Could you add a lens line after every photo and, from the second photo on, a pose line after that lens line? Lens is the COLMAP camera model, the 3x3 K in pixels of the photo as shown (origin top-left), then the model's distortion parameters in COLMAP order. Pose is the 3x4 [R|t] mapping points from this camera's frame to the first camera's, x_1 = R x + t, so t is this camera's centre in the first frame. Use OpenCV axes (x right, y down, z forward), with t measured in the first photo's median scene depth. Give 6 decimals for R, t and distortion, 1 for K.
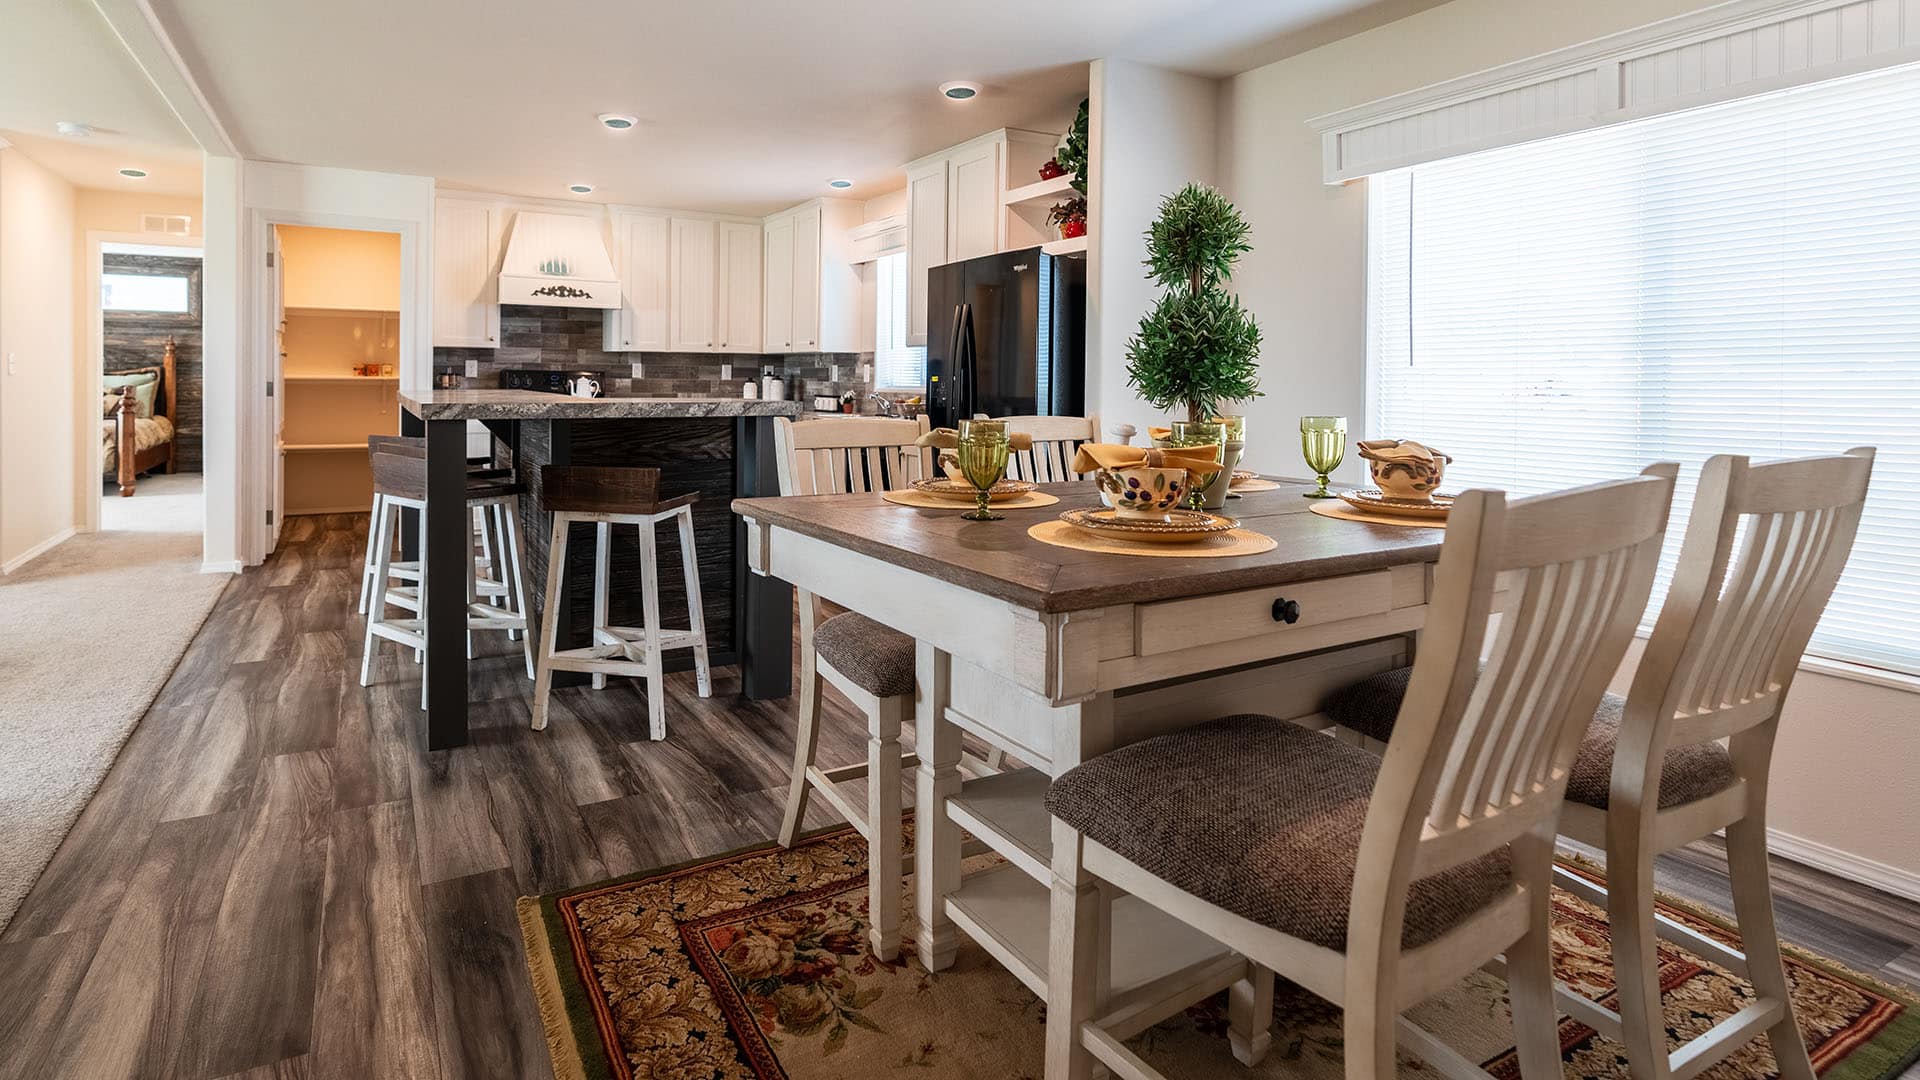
lens RADIAL K [[938.0, 0, 868.2], [0, 938.0, 371.8], [0, 0, 1]] dist [-0.016594, -0.000098]
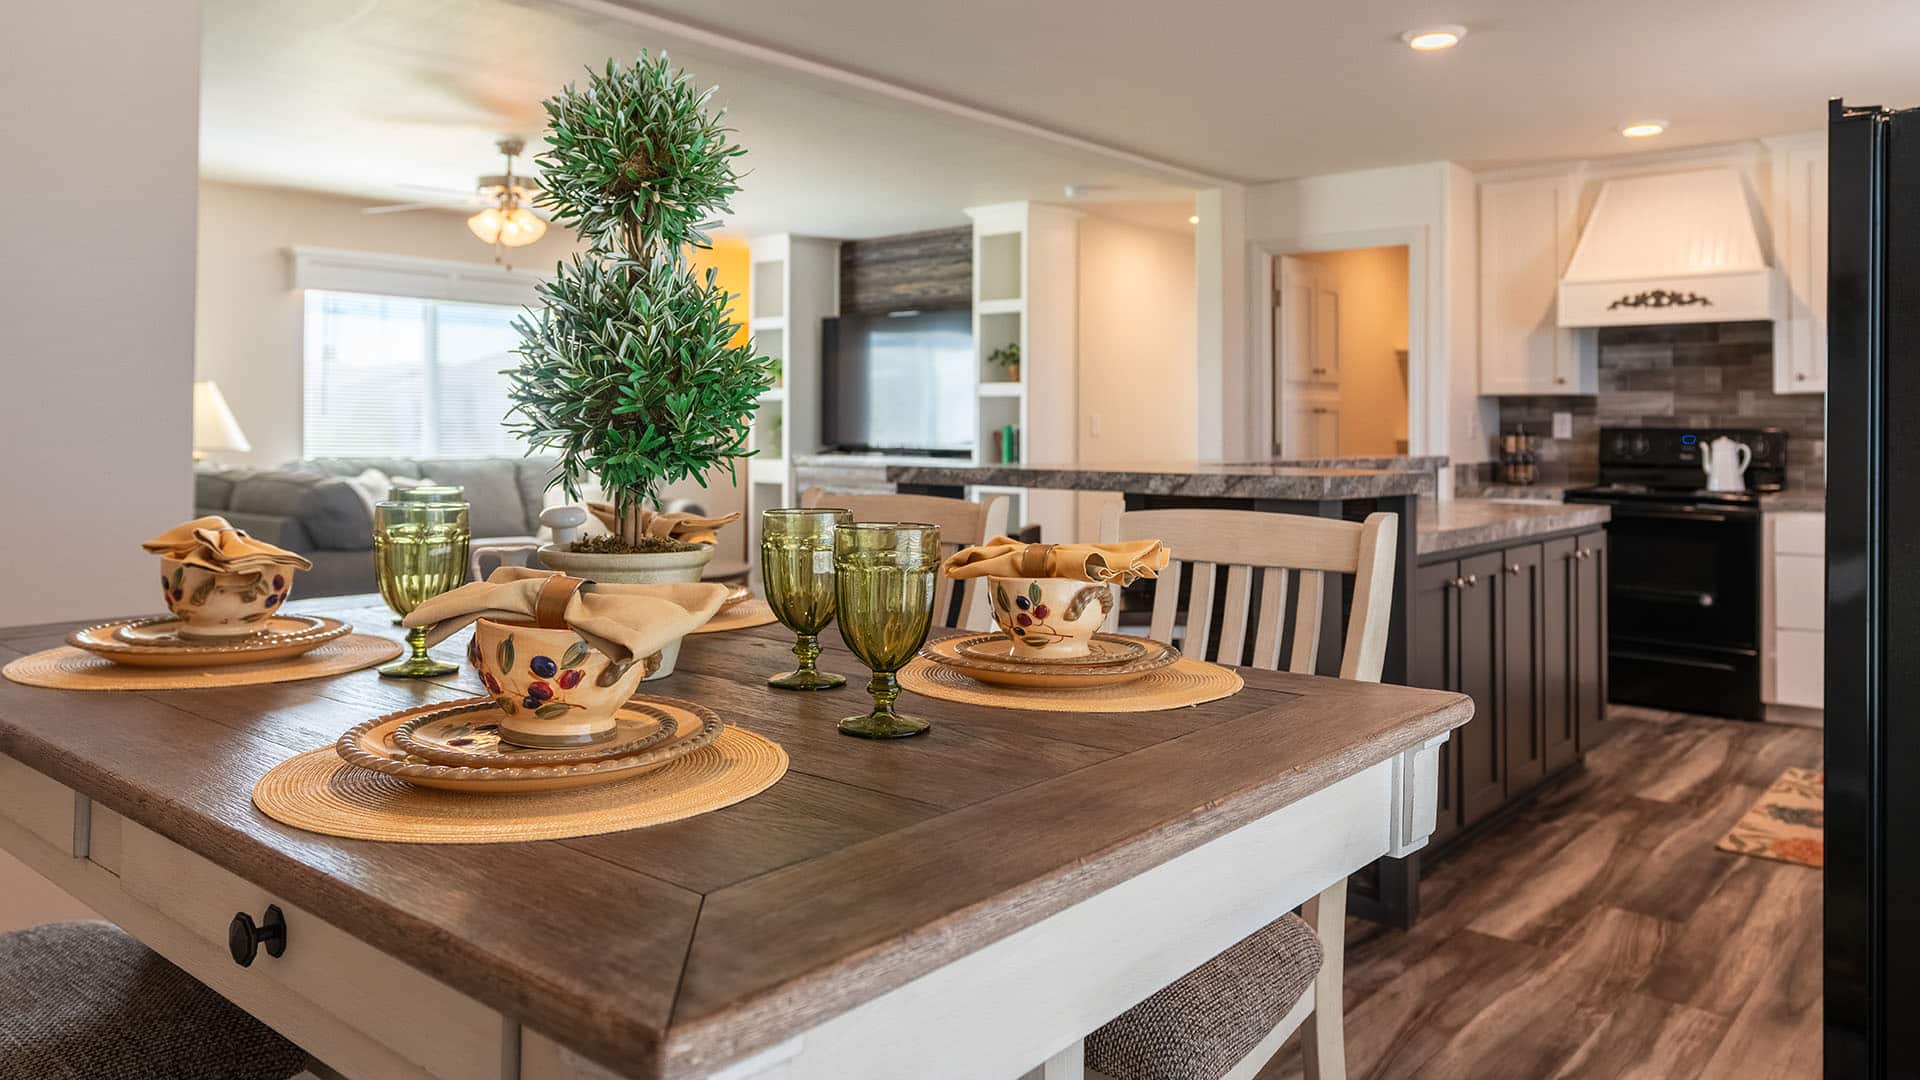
lens RADIAL K [[1332.6, 0, 961.9], [0, 1332.6, 445.4], [0, 0, 1]] dist [-0.004981, -0.001360]
pose [[0.363087, 0.004765, -0.931743, 0.288789], [0.004401, 0.999967, 0.006829, 0.002344], [0.931745, -0.006580, 0.363054, 0.228268]]
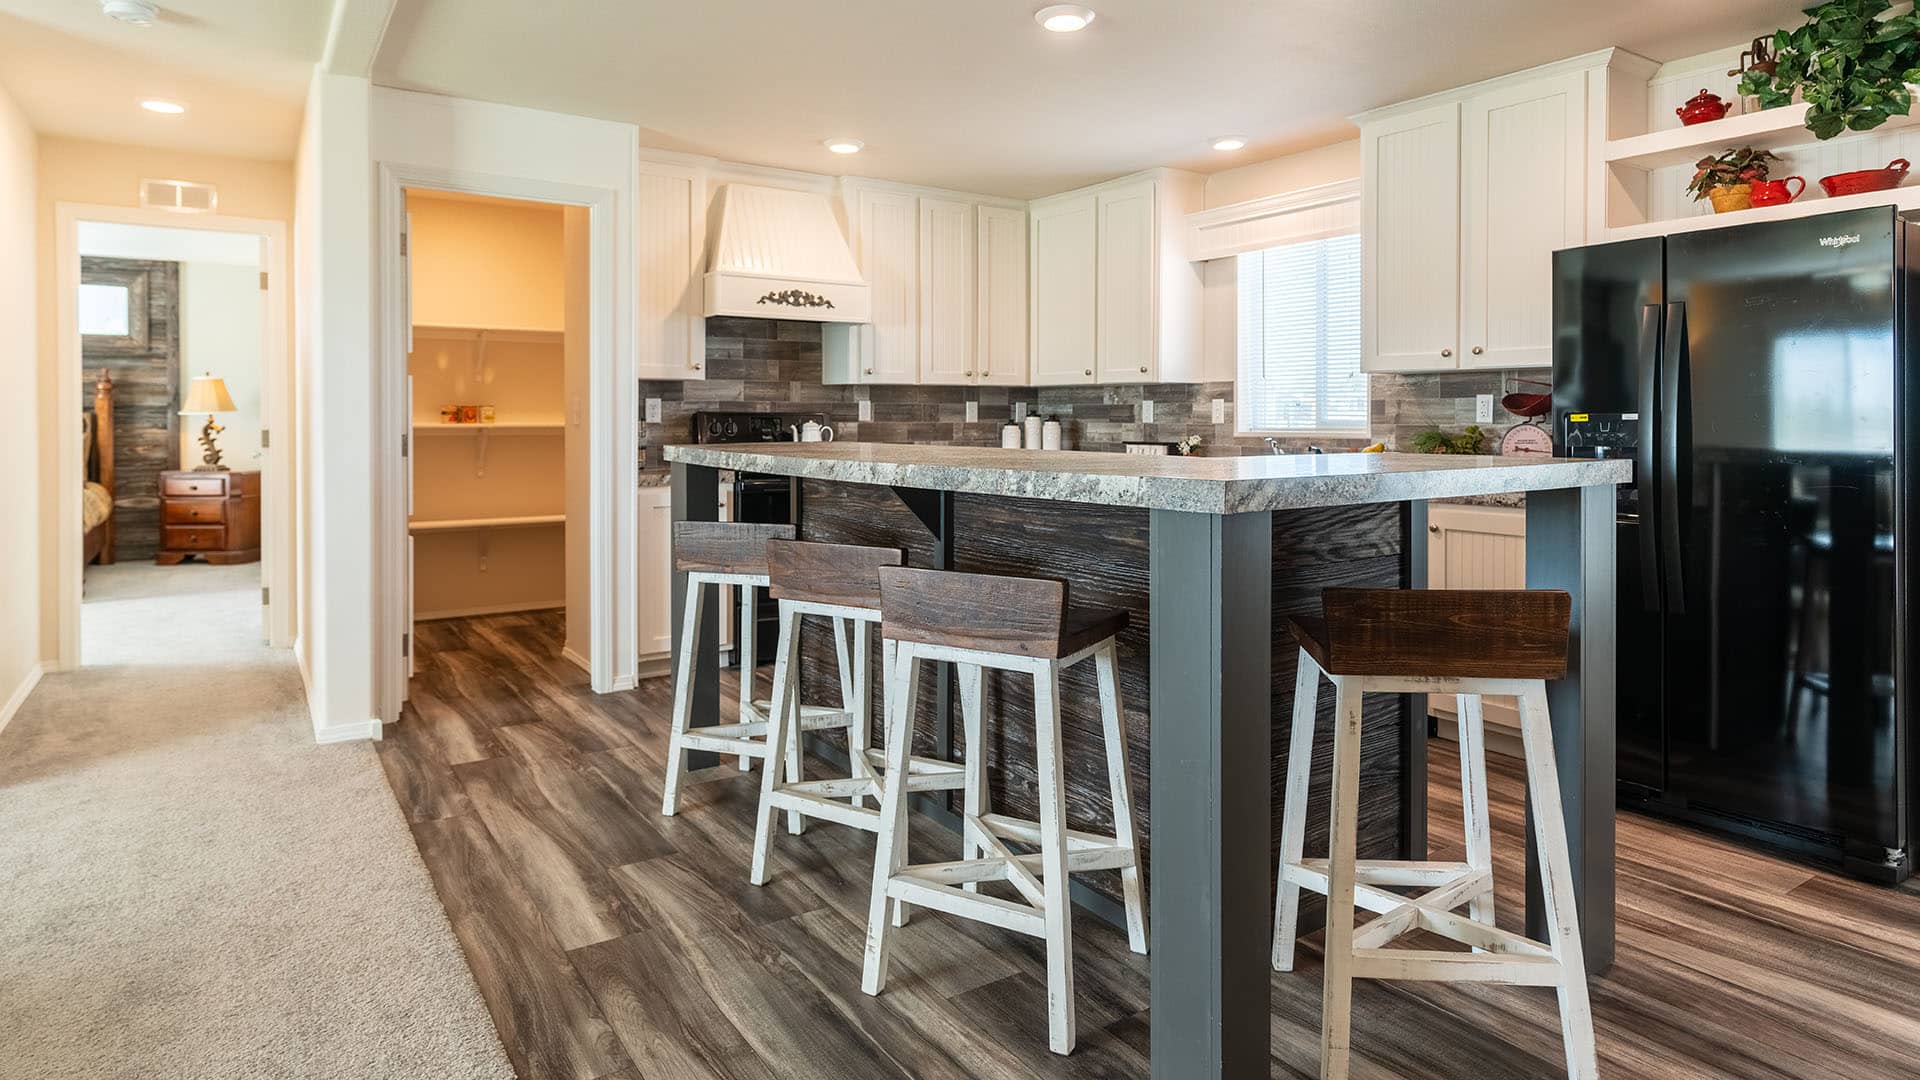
lens RADIAL K [[1079.7, 0, 950.0], [0, 1079.7, 413.6], [0, 0, 1]] dist [0.000520, -0.000046]
pose [[0.995832, -0.010912, 0.090547, -0.256932], [0.010568, 0.999935, 0.004282, -0.002037], [-0.090588, -0.003307, 0.995883, 0.170724]]
